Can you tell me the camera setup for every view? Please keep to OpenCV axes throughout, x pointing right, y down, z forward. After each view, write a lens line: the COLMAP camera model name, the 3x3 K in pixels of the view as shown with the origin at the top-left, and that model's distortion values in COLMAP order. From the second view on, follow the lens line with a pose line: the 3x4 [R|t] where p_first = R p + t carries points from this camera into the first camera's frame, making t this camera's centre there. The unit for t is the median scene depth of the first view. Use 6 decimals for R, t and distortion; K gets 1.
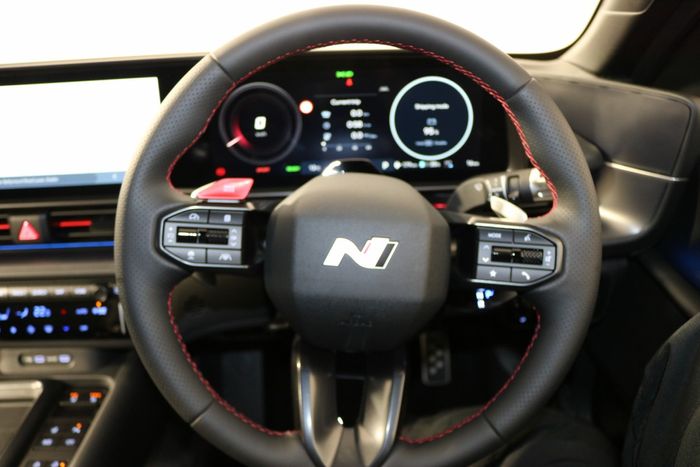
lens RADIAL K [[579.2, 0, 352.8], [0, 579.2, 230.7], [0, 0, 1]] dist [-0.164366, 0.127428]
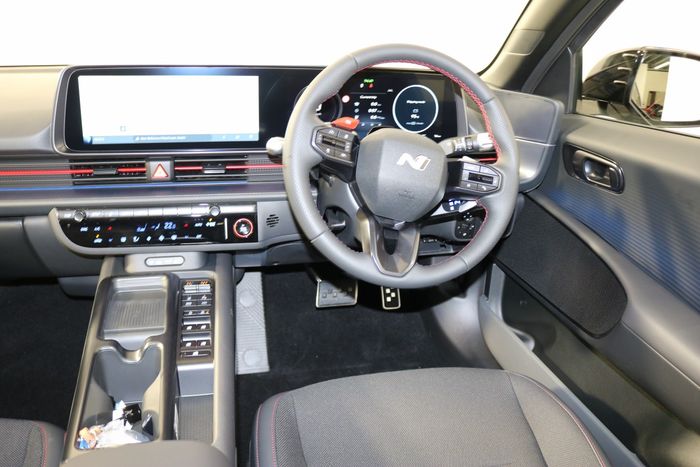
lens RADIAL K [[579.2, 0, 352.8], [0, 579.2, 230.7], [0, 0, 1]] dist [-0.164366, 0.127428]
pose [[0.977143, -0.006906, 0.212470, -0.412853], [0.017204, 0.998763, -0.046661, 0.244609], [-0.211885, 0.049250, 0.976053, -0.617019]]
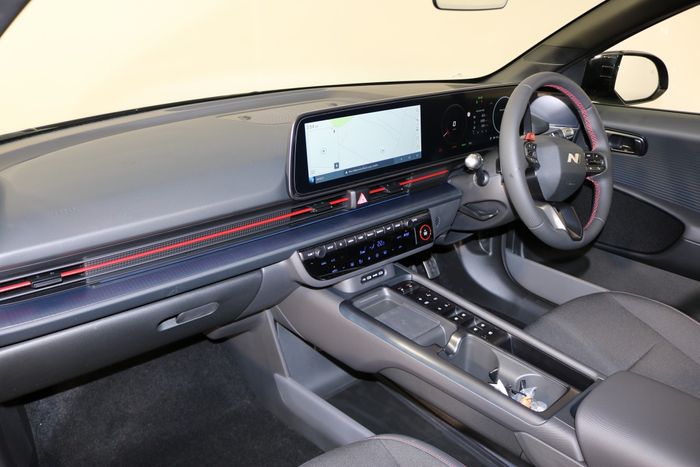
lens RADIAL K [[579.2, 0, 352.8], [0, 579.2, 230.7], [0, 0, 1]] dist [-0.164366, 0.127428]
pose [[0.787499, -0.208733, 0.579893, -1.683756], [0.228606, 0.972710, 0.039679, 0.018611], [-0.572350, 0.101320, 0.813726, -0.409057]]
